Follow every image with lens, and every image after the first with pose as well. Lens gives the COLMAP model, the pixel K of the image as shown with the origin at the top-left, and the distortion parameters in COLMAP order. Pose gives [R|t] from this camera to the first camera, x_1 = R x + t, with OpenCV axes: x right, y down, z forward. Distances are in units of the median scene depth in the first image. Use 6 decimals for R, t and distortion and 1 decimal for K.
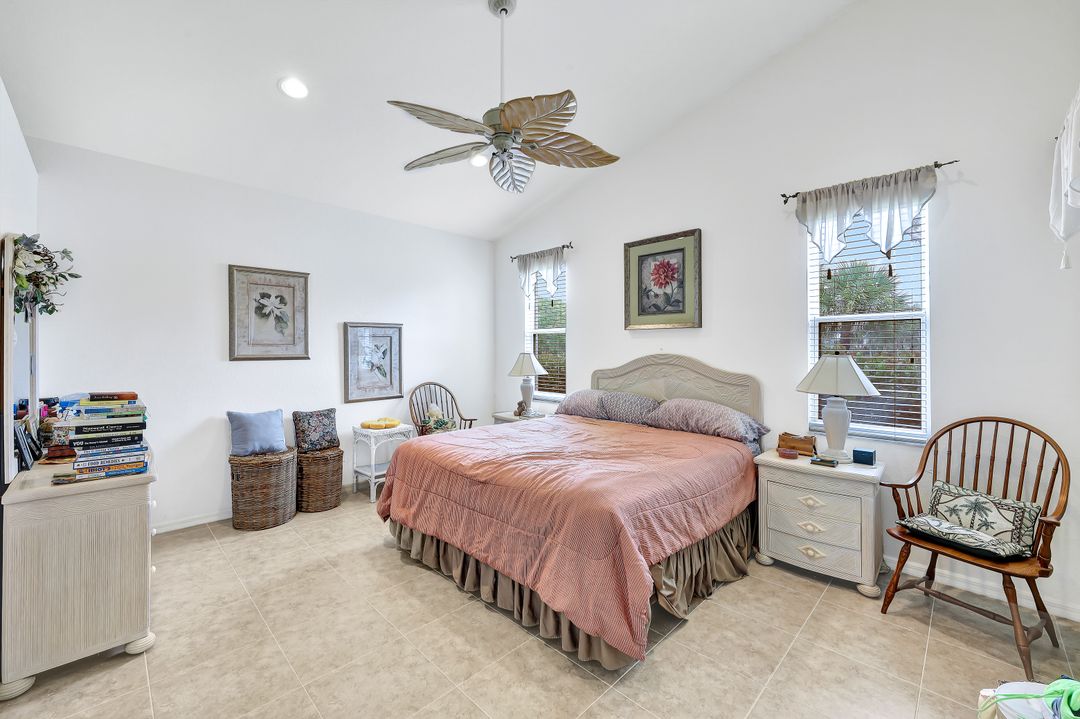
lens RADIAL K [[437.8, 0, 538.9], [0, 437.8, 354.0], [0, 0, 1]] dist [0.004012, -0.000031]
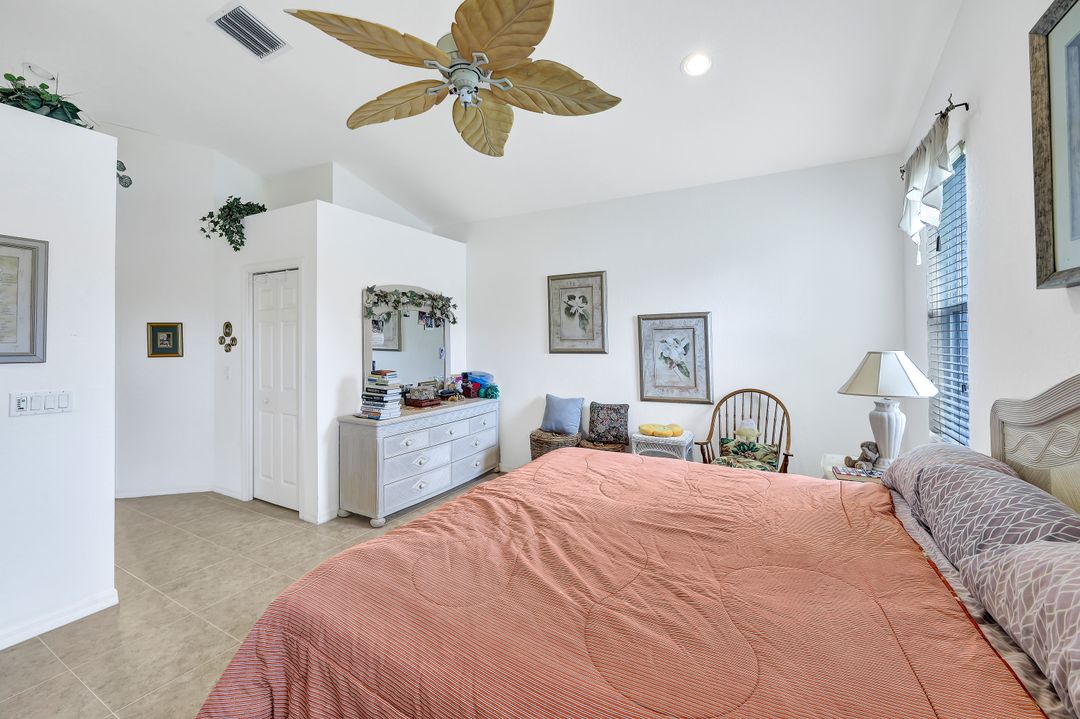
lens RADIAL K [[437.8, 0, 542.0], [0, 437.8, 339.5], [0, 0, 1]] dist [0.004012, -0.000031]
pose [[0.270999, -0.005989, -0.962561, 0.446410], [-0.004640, 0.999961, -0.007528, -0.012951], [0.962568, 0.006507, 0.270961, 0.587976]]
